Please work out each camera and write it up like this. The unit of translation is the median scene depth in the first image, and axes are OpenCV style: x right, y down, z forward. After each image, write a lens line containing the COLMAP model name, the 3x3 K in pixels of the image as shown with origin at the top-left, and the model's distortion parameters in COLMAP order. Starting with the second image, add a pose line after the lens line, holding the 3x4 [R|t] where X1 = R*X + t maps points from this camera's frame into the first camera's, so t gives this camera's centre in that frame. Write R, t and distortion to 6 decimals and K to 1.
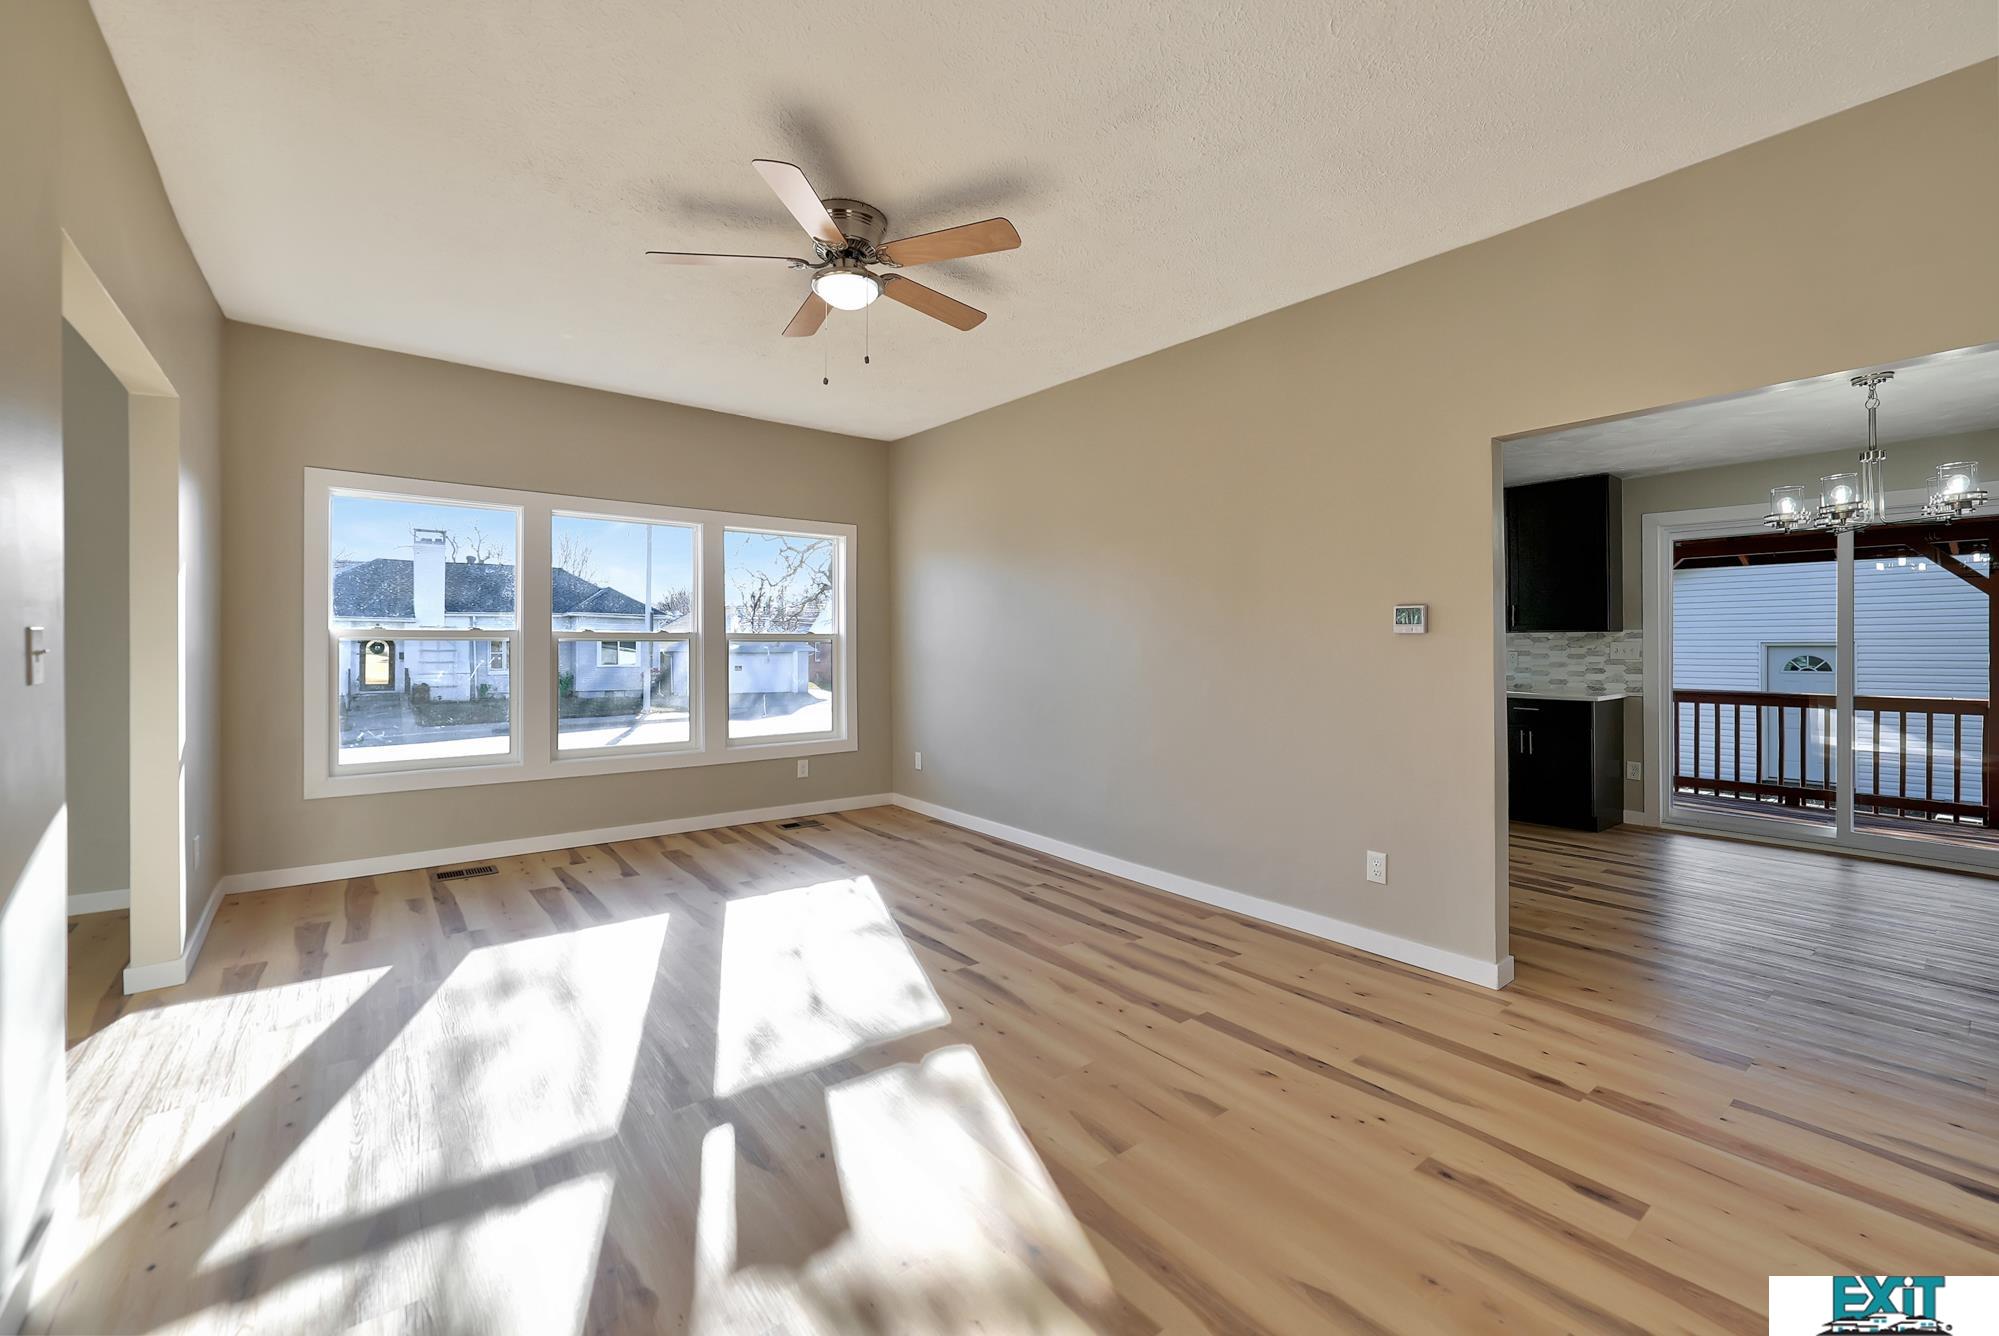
lens RADIAL K [[820.1, 0, 998.2], [0, 820.1, 645.8], [0, 0, 1]] dist [0.004745, -0.000501]
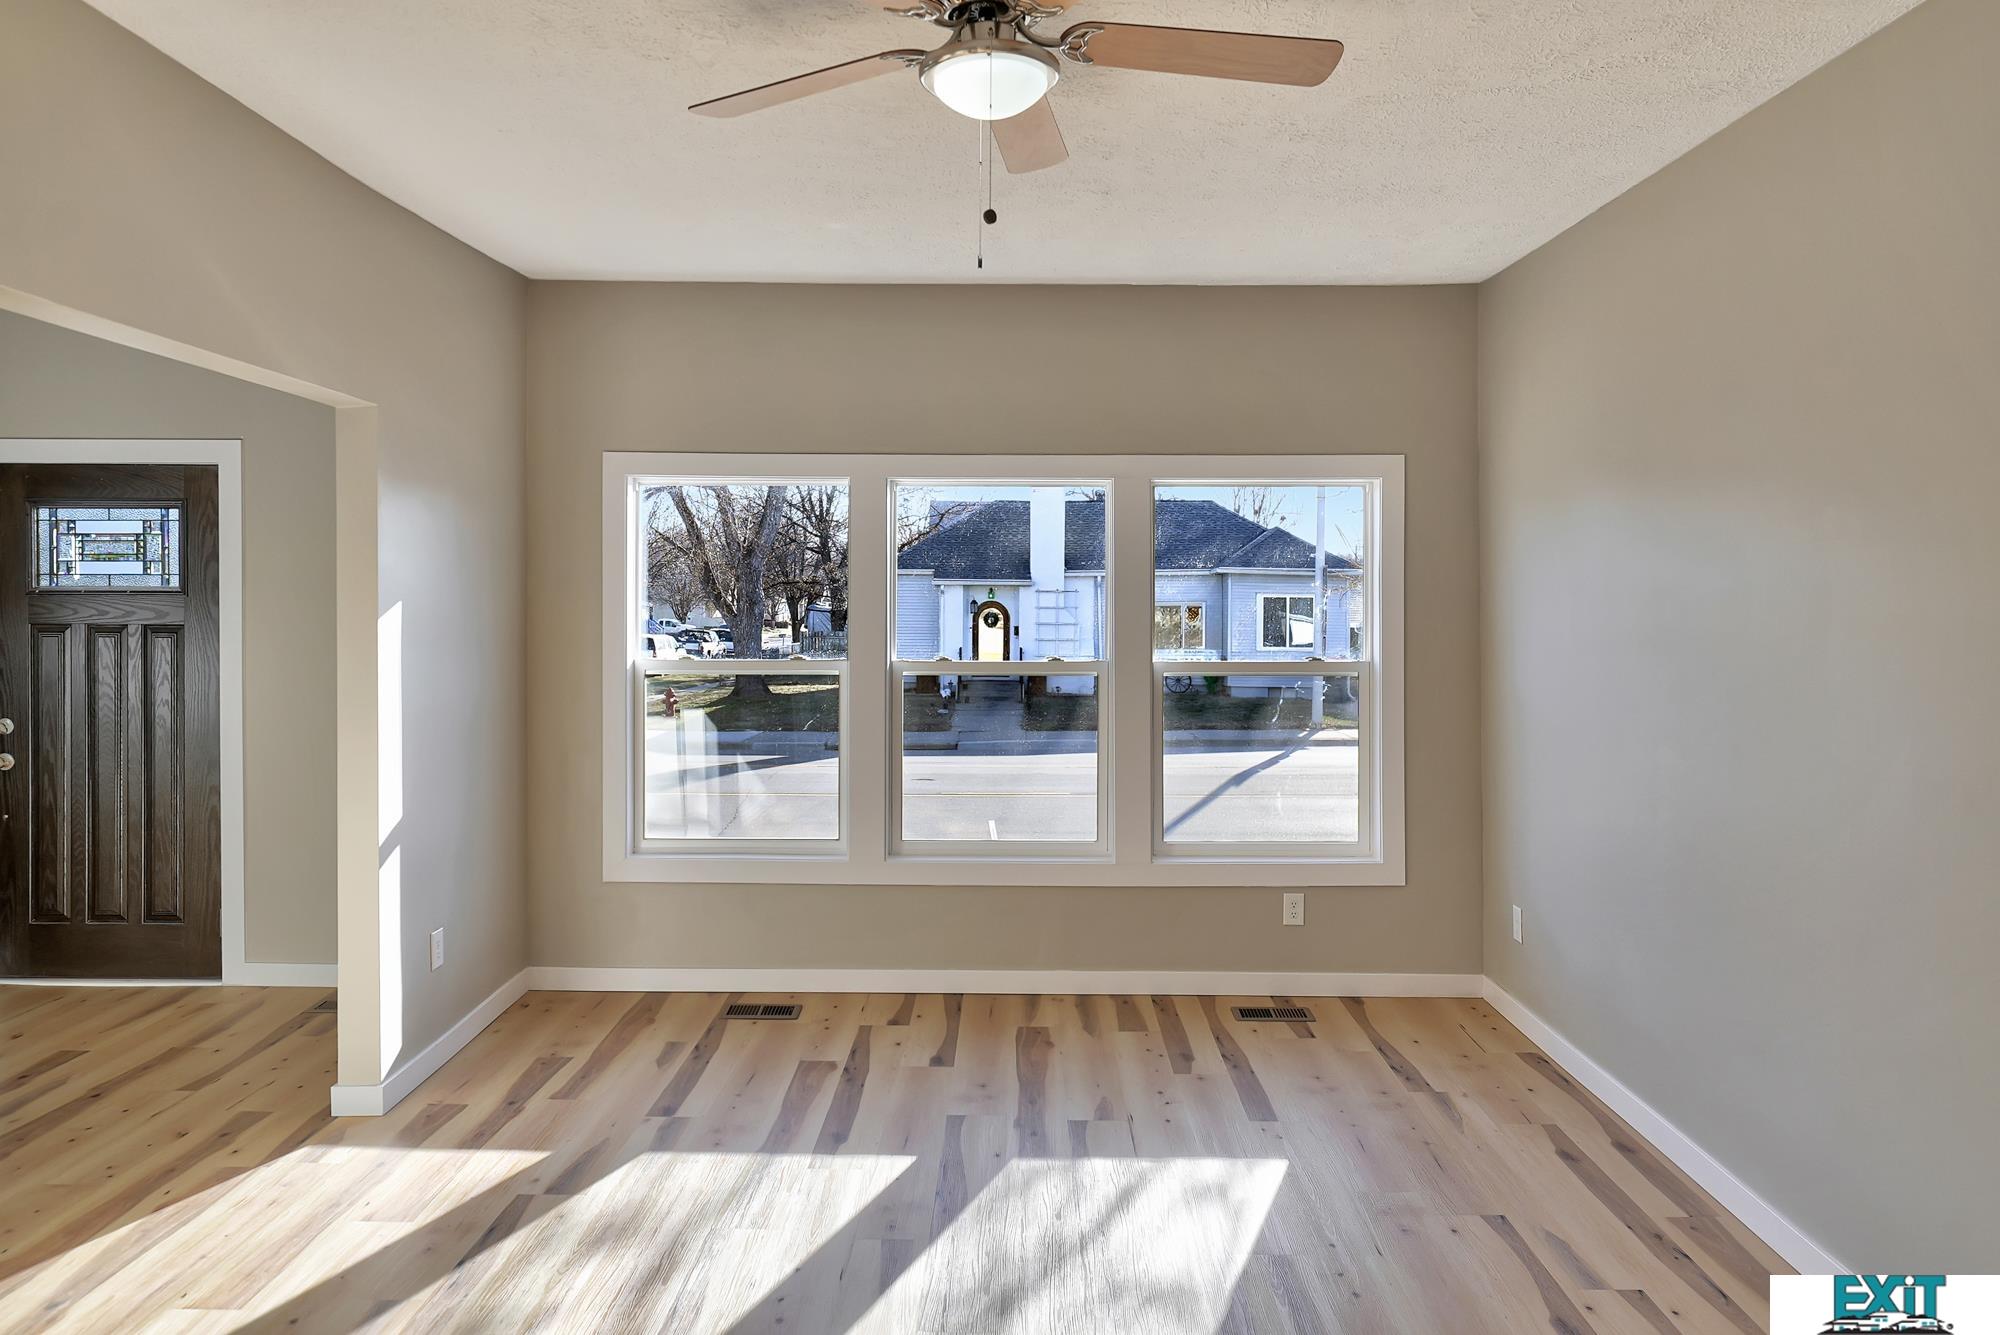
lens RADIAL K [[1361.0, 0, 1001.6], [0, 1361.0, 607.0], [0, 0, 1]] dist [0.001663, -0.000209]
pose [[0.780375, 0.001843, -0.625309, 0.216052], [-0.002110, 0.999998, 0.000314, -0.062989], [0.625308, 0.001074, 0.780377, 0.204975]]
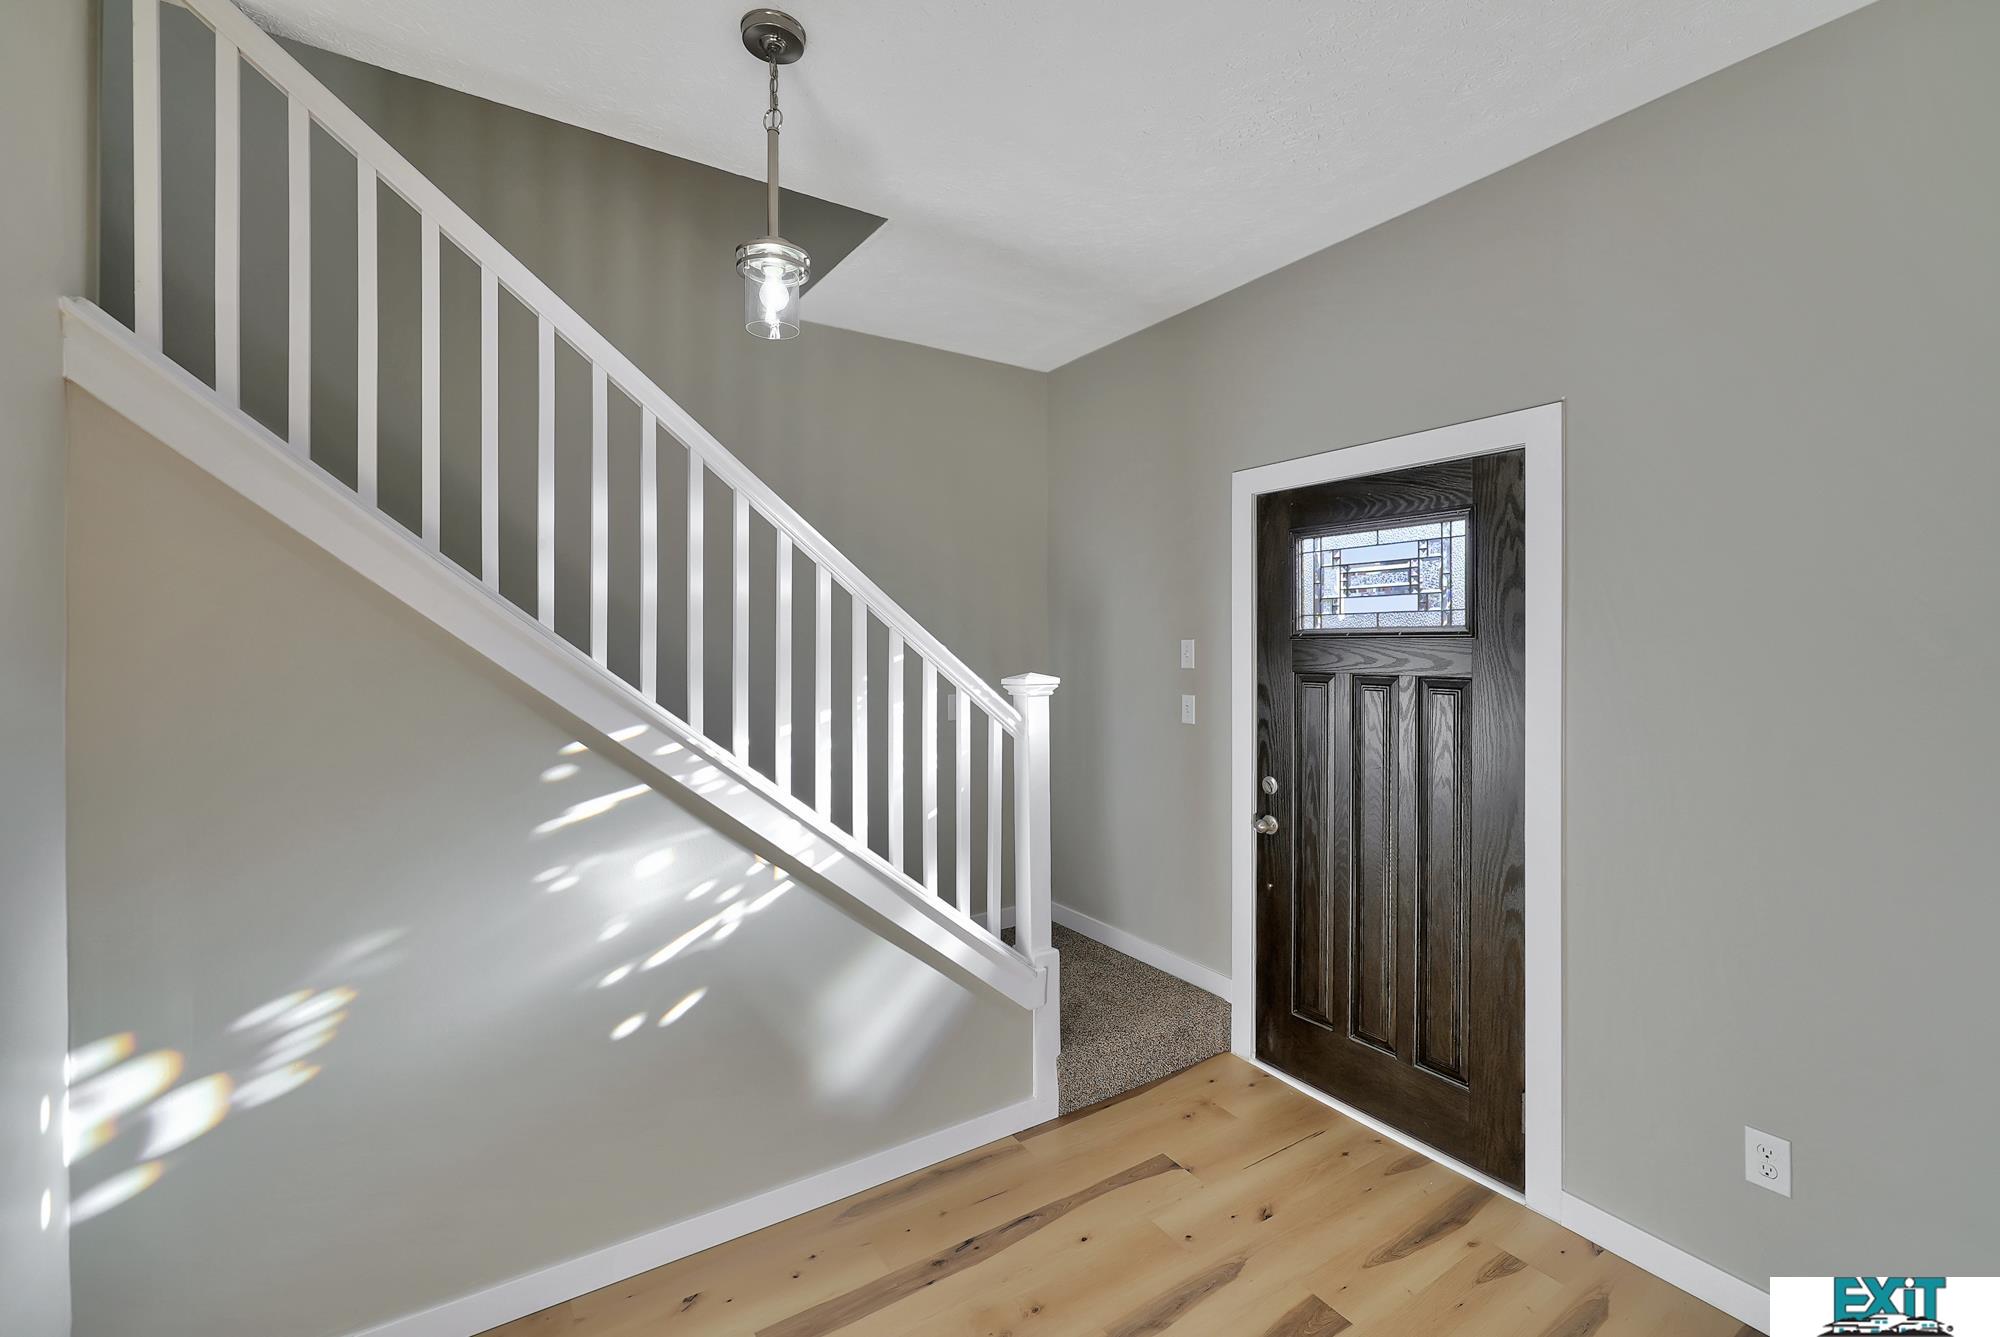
lens RADIAL K [[842.2, 0, 1003.3], [0, 842.2, 649.5], [0, 0, 1]] dist [-0.000173, -0.000123]
pose [[-0.090449, 0.000707, -0.995901, -0.486551], [-0.007569, 0.999970, 0.001397, -0.062314], [0.995872, 0.007664, -0.090441, 0.426507]]
